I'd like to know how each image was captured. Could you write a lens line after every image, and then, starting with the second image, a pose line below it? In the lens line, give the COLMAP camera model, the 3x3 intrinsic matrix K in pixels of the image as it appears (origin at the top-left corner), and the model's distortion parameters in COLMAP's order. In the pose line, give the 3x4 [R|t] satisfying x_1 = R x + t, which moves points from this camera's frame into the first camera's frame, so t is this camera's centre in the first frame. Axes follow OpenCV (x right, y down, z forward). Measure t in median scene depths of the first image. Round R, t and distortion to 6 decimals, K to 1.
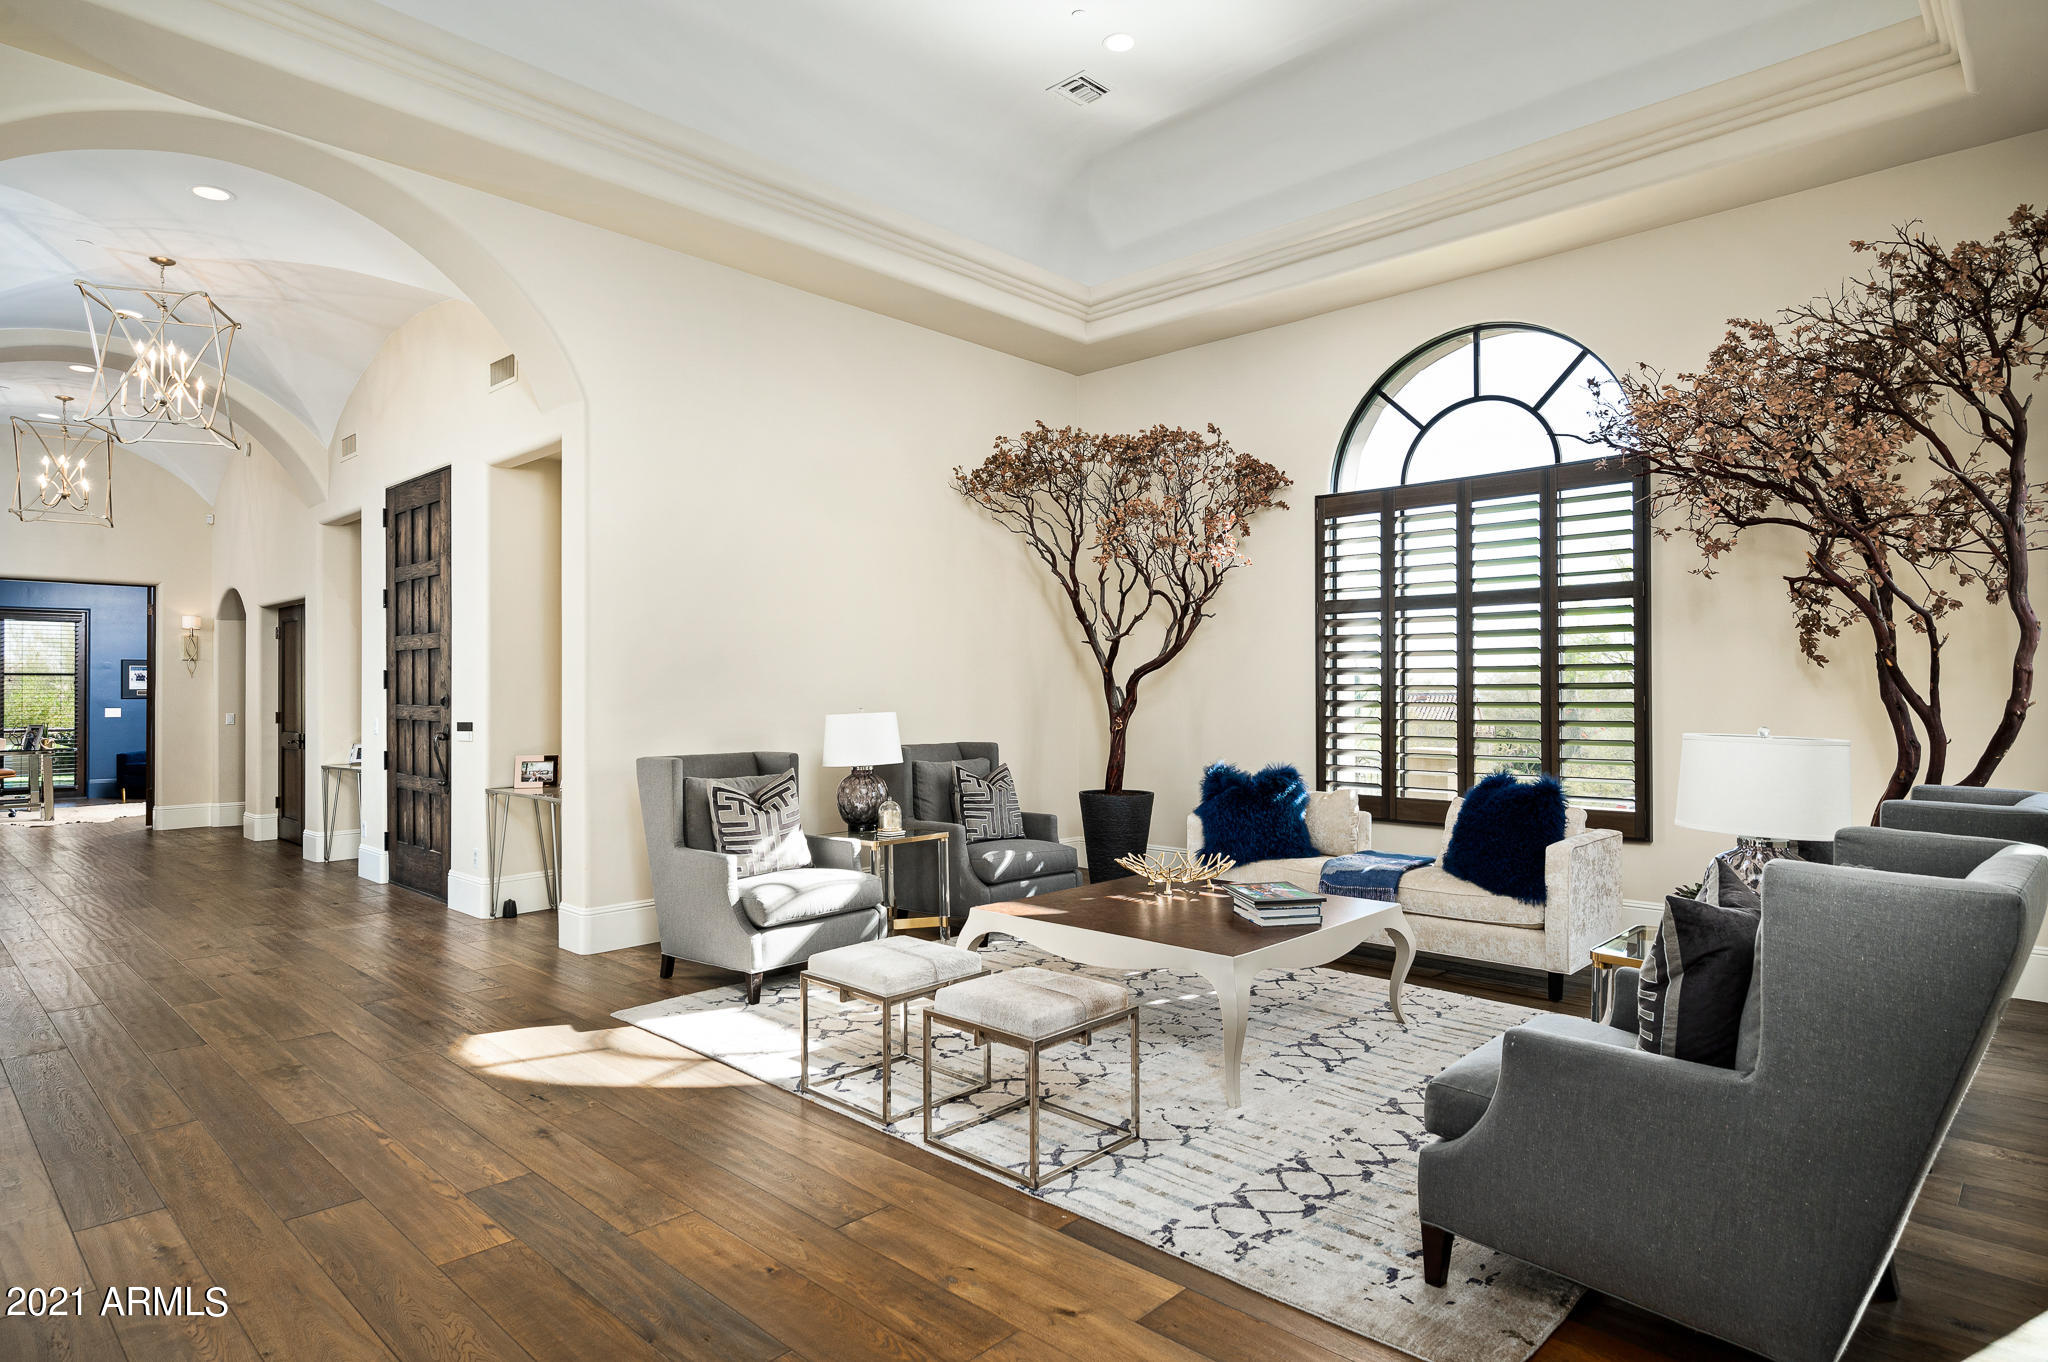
lens RADIAL K [[1116.2, 0, 1024.0], [0, 1116.2, 681.0], [0, 0, 1]] dist [0.001820, -0.001034]
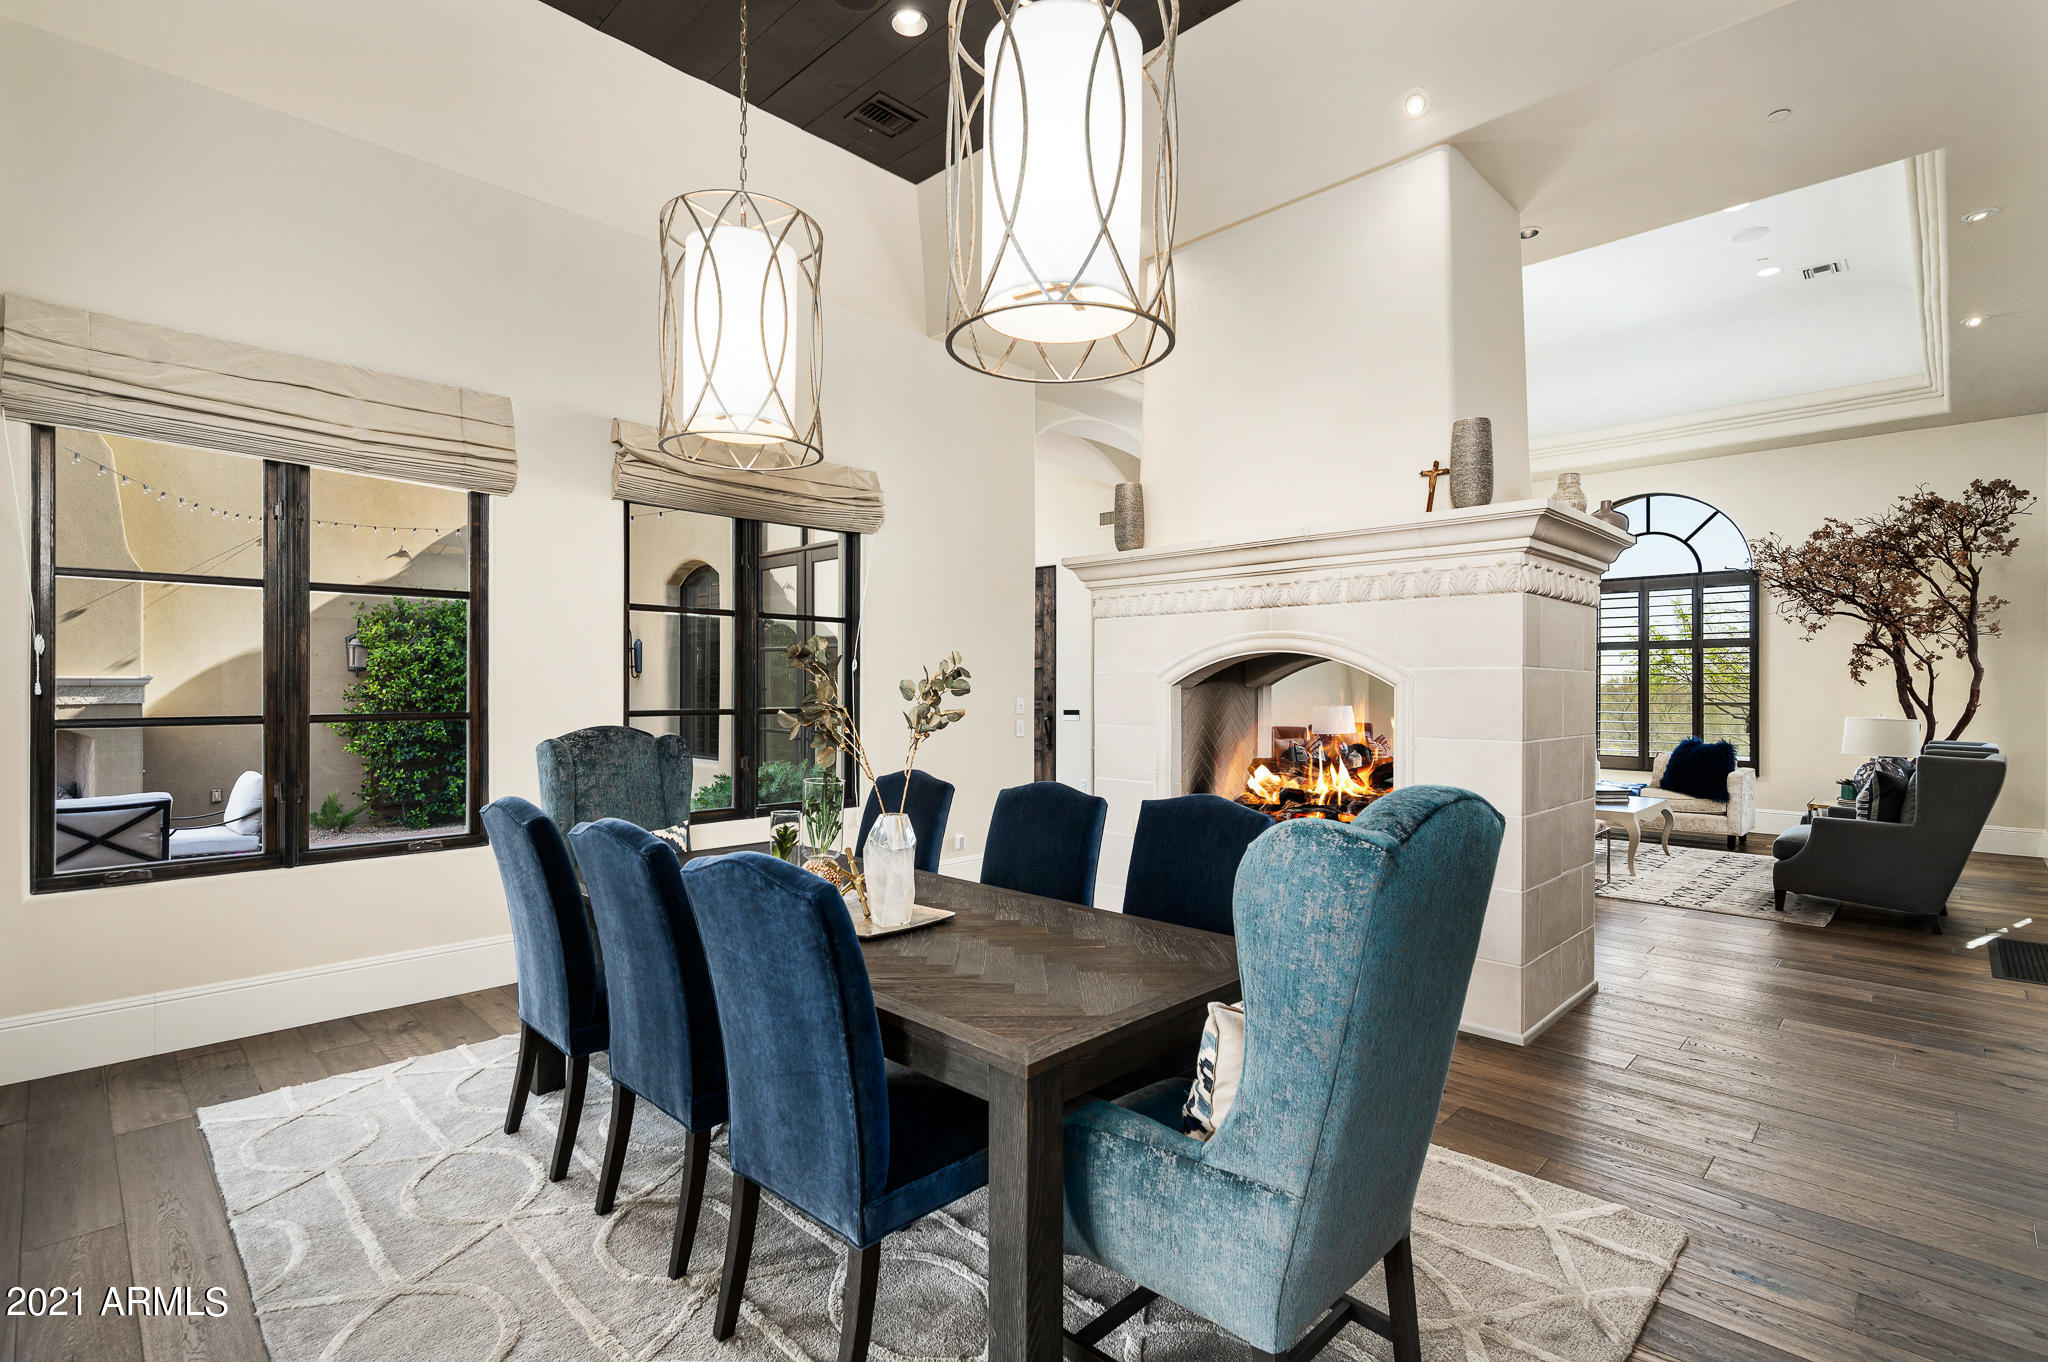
lens RADIAL K [[944.4, 0, 1024.0], [0, 944.4, 681.0], [0, 0, 1]] dist [0.001197, 0.000824]
pose [[0.999841, 0.004112, -0.017325, -0.650227], [-0.004033, 0.999981, 0.004603, -0.019616], [0.017344, -0.004532, 0.999839, -0.615023]]
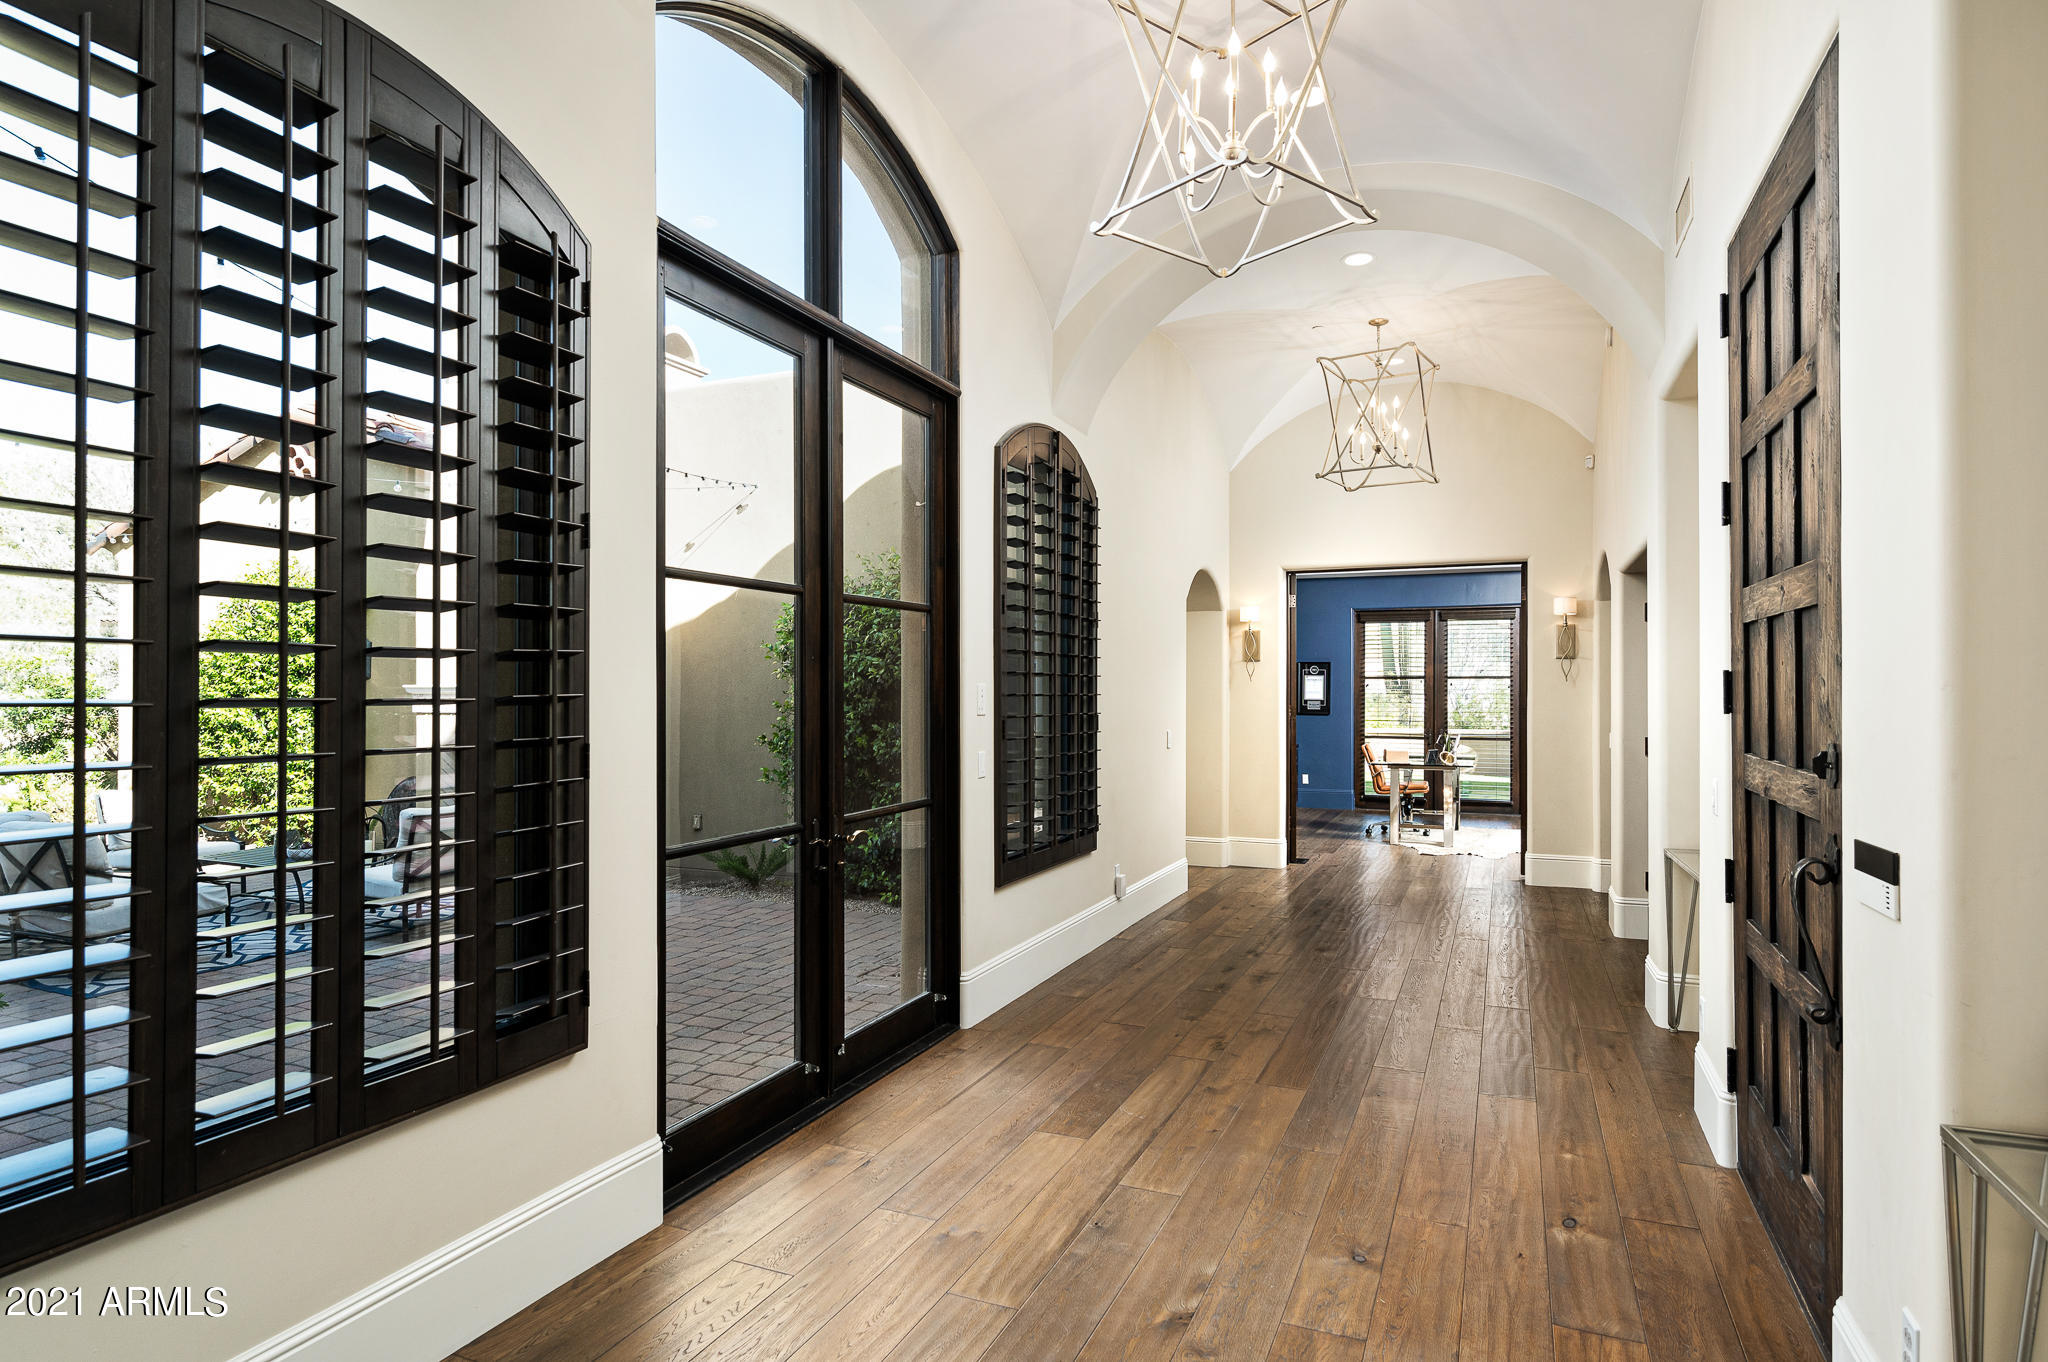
lens RADIAL K [[1116.2, 0, 1024.0], [0, 1116.2, 681.0], [0, 0, 1]] dist [0.001820, -0.001034]
pose [[0.344062, -0.003565, -0.938940, -0.357240], [0.005676, 0.999982, -0.001717, -0.008687], [0.938930, -0.004738, 0.344077, 0.814232]]
